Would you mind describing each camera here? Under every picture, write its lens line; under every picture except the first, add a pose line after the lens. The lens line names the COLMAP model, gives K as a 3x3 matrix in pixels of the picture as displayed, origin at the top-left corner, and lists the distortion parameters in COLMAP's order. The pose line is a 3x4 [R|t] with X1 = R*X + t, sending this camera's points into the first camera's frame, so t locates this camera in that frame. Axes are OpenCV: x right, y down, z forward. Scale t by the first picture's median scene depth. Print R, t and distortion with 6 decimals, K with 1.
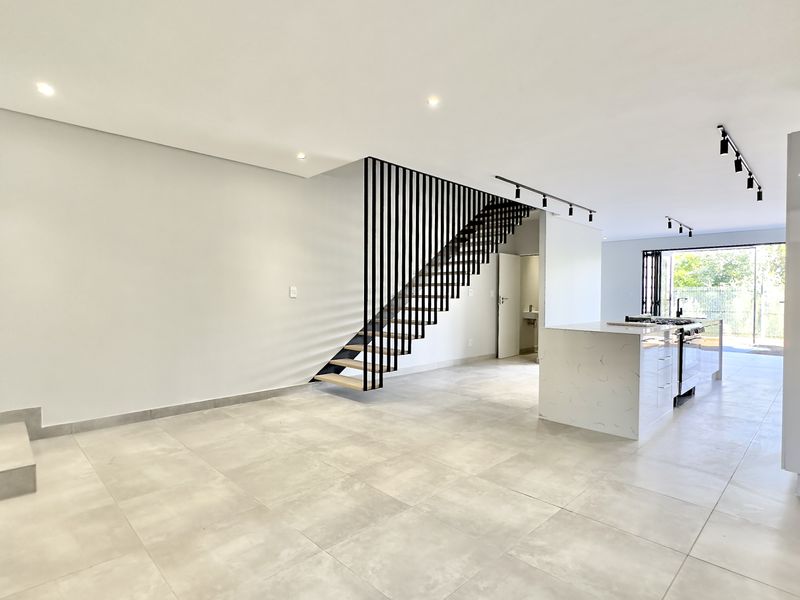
lens RADIAL K [[429.8, 0, 398.4], [0, 429.8, 301.8], [0, 0, 1]] dist [0.000621, 0.000229]
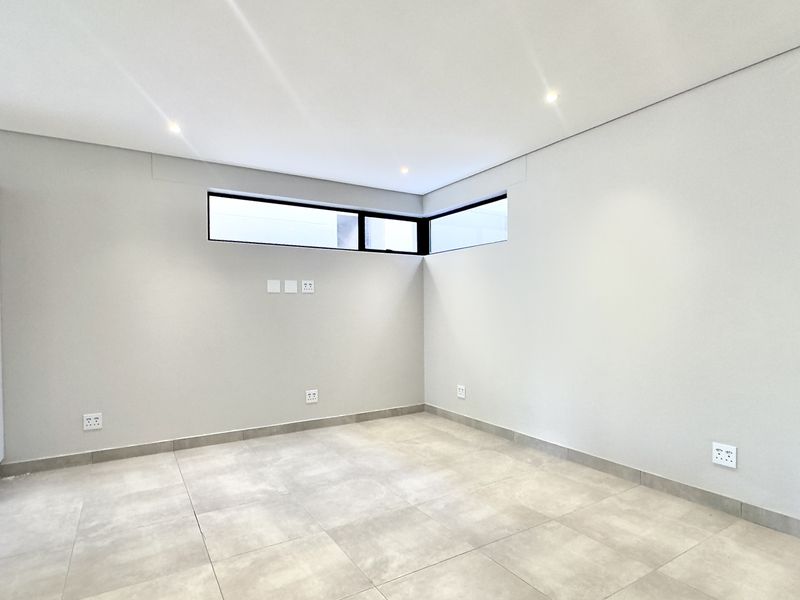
lens RADIAL K [[441.3, 0, 395.4], [0, 441.3, 323.6], [0, 0, 1]] dist [-0.001950, -0.000040]
pose [[-0.973992, -0.006319, 0.226495, -0.281845], [0.004647, 0.998844, 0.047849, -0.041008], [-0.226535, 0.047657, -0.972836, 1.527095]]
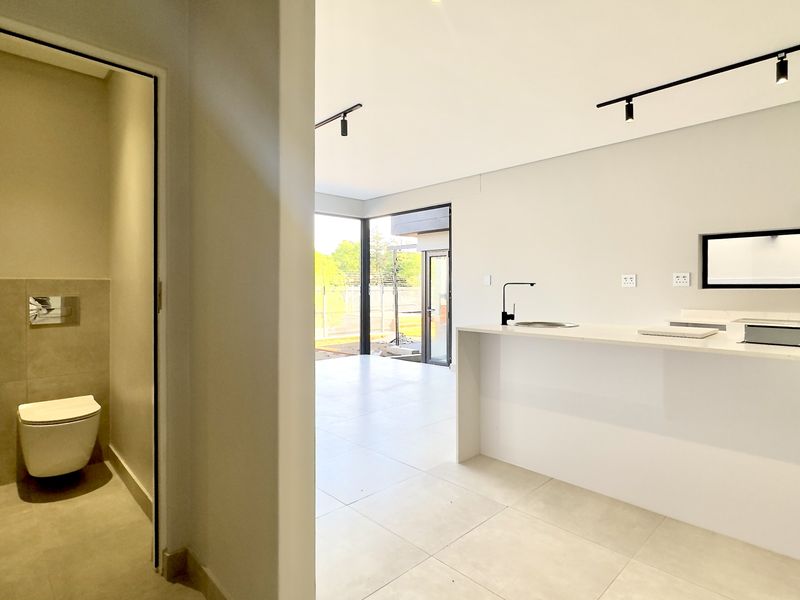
lens RADIAL K [[430.5, 0, 418.2], [0, 430.5, 284.6], [0, 0, 1]] dist [0.000844, 0.000373]
pose [[-0.005497, -0.008536, 0.999948, 0.415040], [0.013663, 0.999870, 0.008610, -0.025653], [-0.999892, 0.013710, -0.005380, 2.264738]]
